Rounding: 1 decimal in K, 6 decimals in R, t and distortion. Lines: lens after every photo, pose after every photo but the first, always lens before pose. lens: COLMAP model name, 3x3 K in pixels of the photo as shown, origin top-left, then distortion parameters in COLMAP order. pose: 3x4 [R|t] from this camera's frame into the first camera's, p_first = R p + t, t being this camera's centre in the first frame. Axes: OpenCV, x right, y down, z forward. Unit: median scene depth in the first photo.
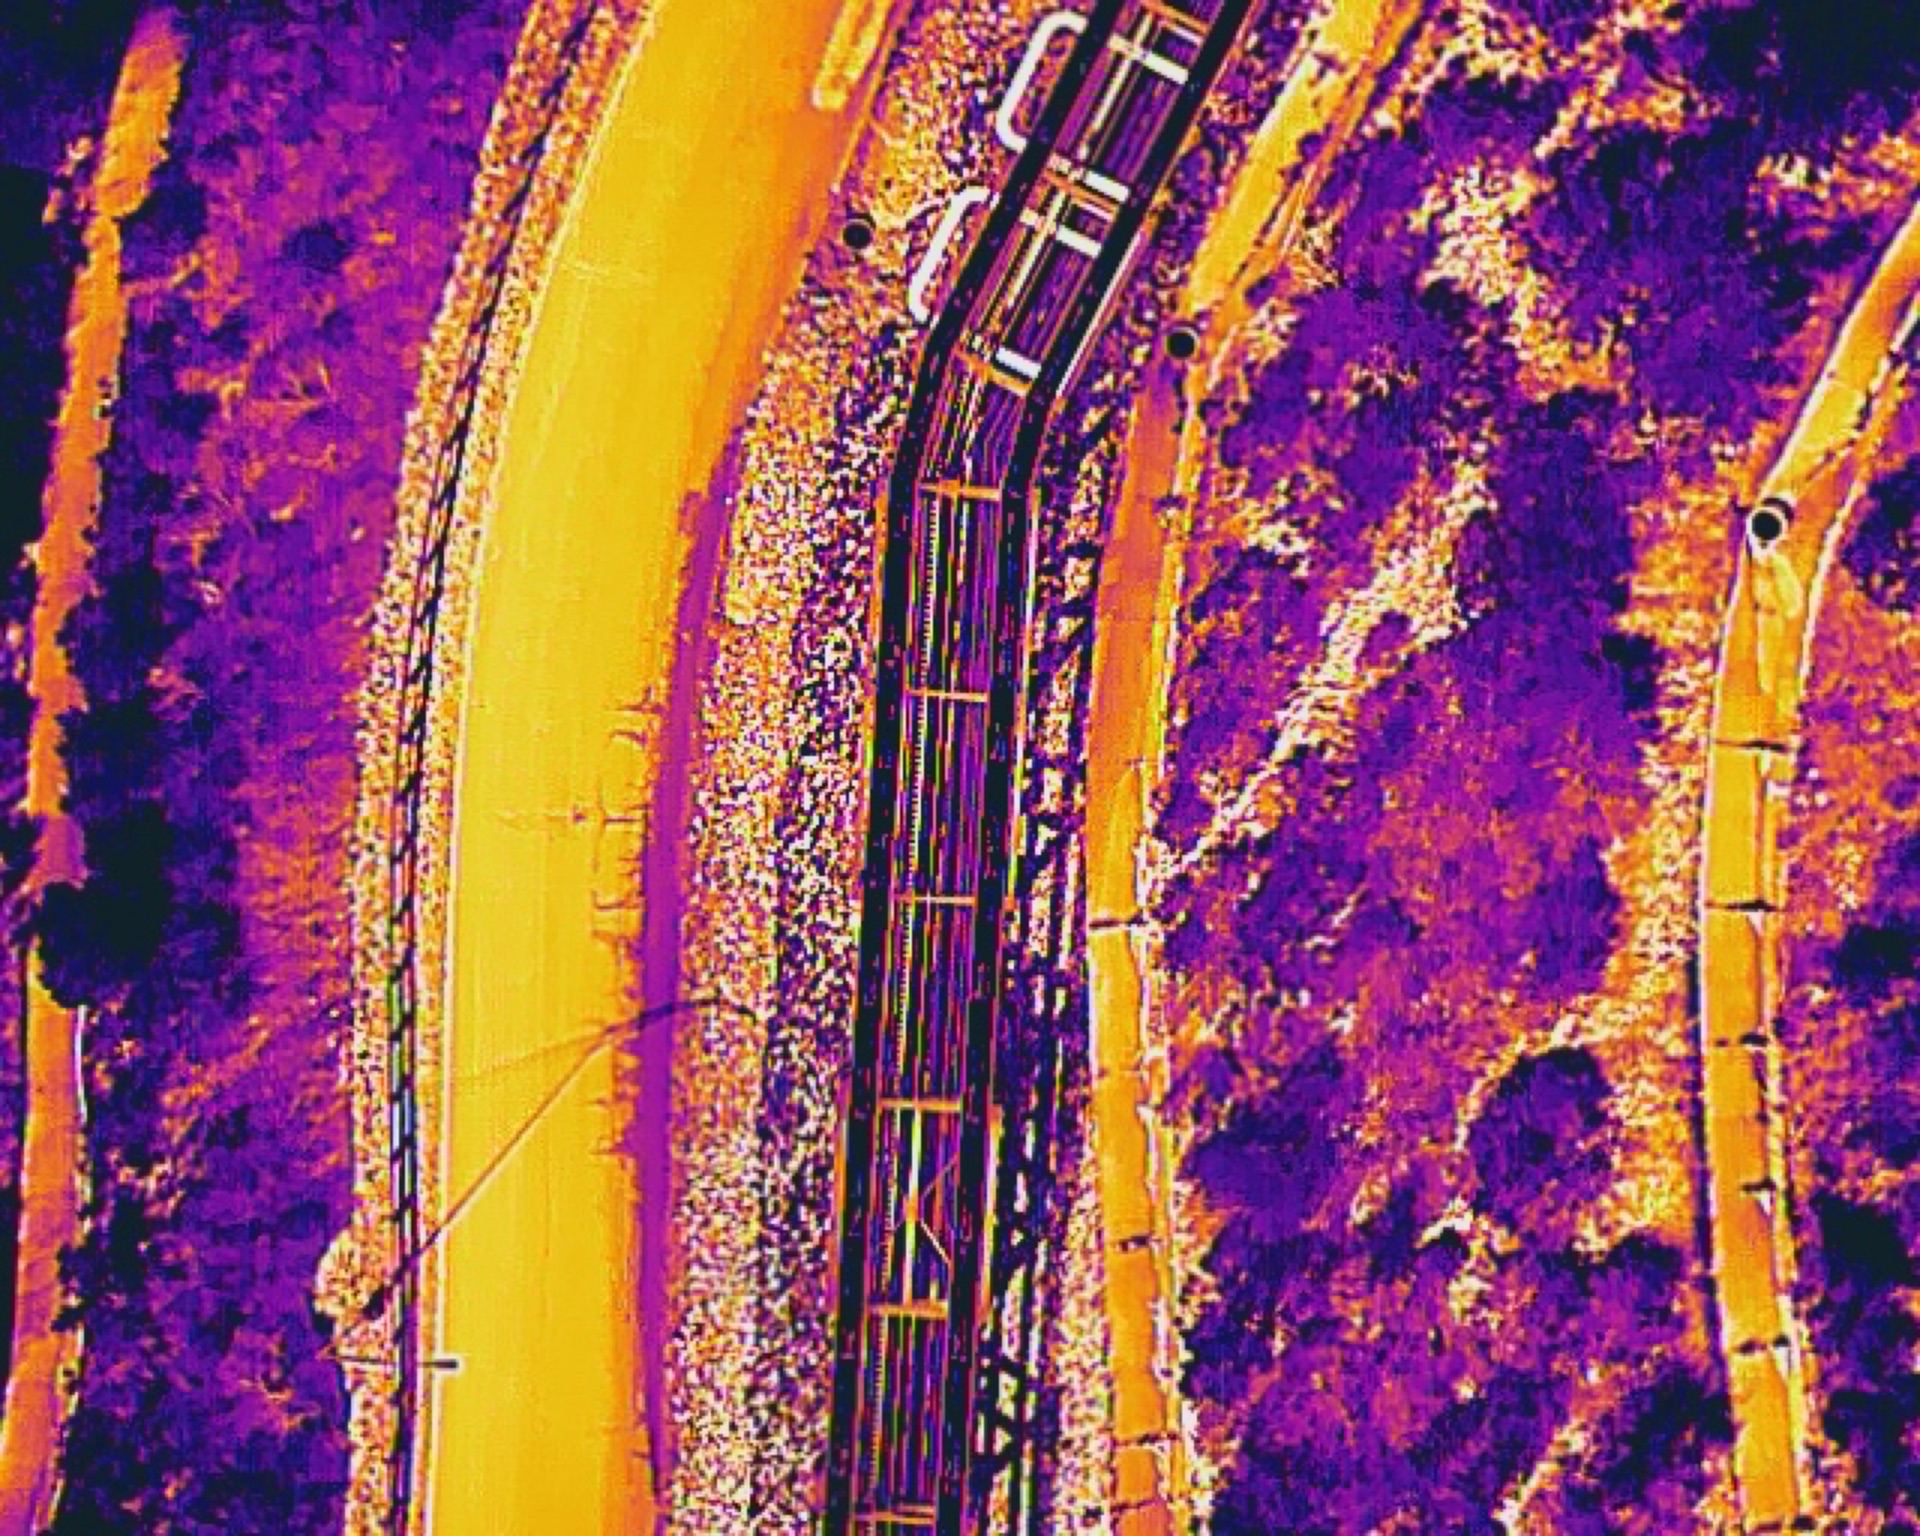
lens RADIAL K [[1495.8, 0, 960.8], [0, 1495.8, 724.7], [0, 0, 1]] dist [0.006109, 0.042052]
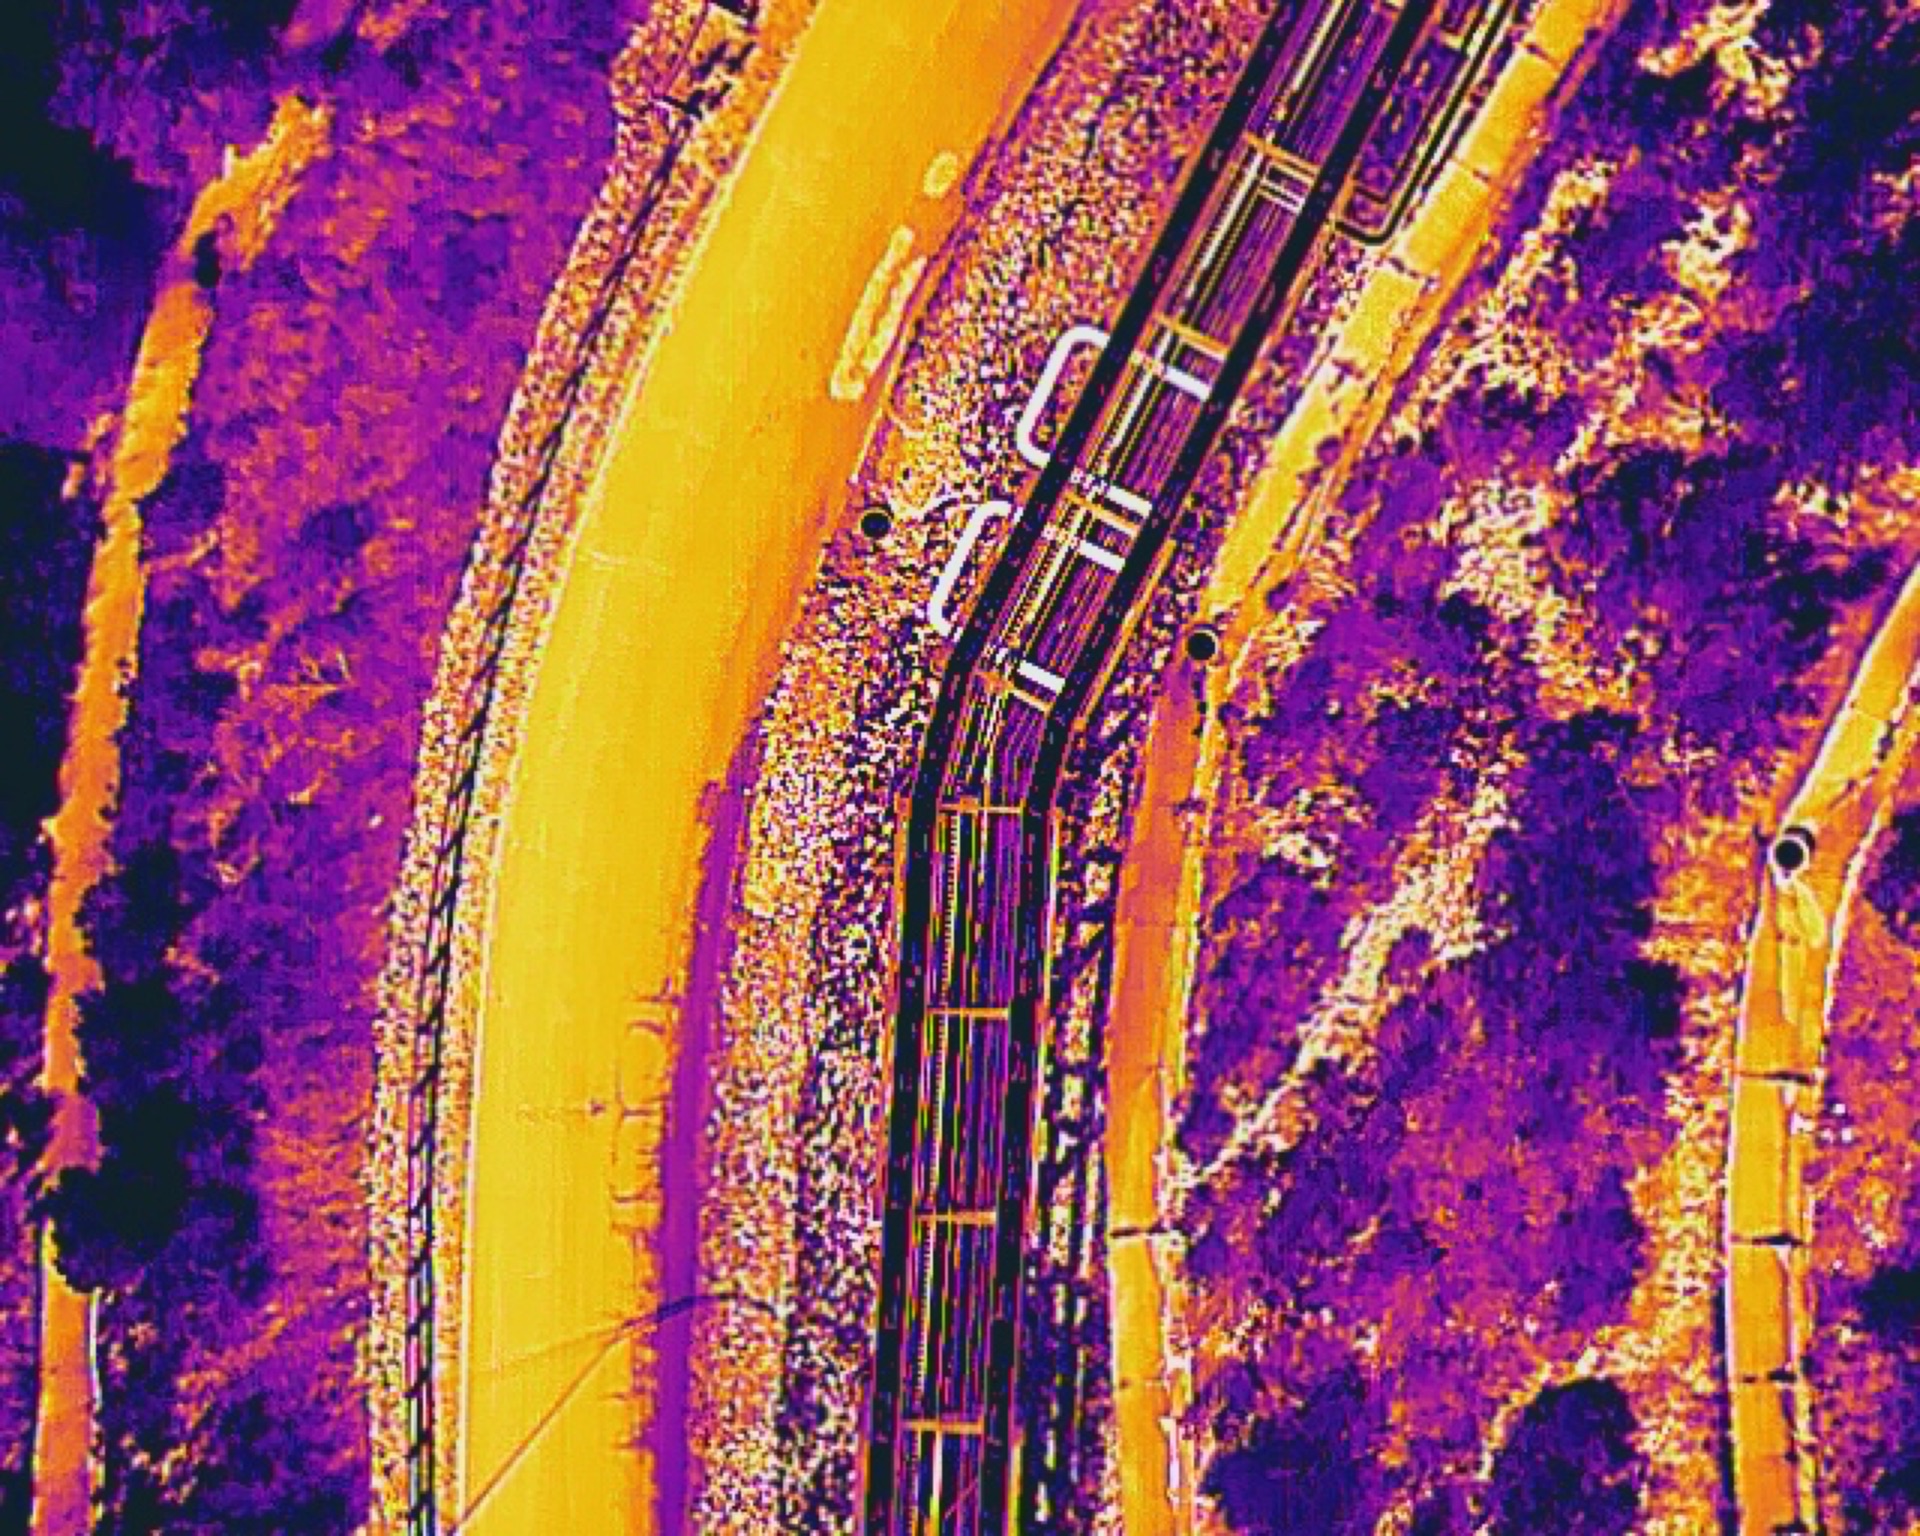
lens RADIAL K [[1495.8, 0, 960.8], [0, 1495.8, 724.7], [0, 0, 1]] dist [0.006109, 0.042052]
pose [[0.999999, -0.001494, 0.000158, -0.013139], [0.001493, 0.999998, 0.001664, -0.203991], [-0.000160, -0.001664, 0.999999, 0.001359]]
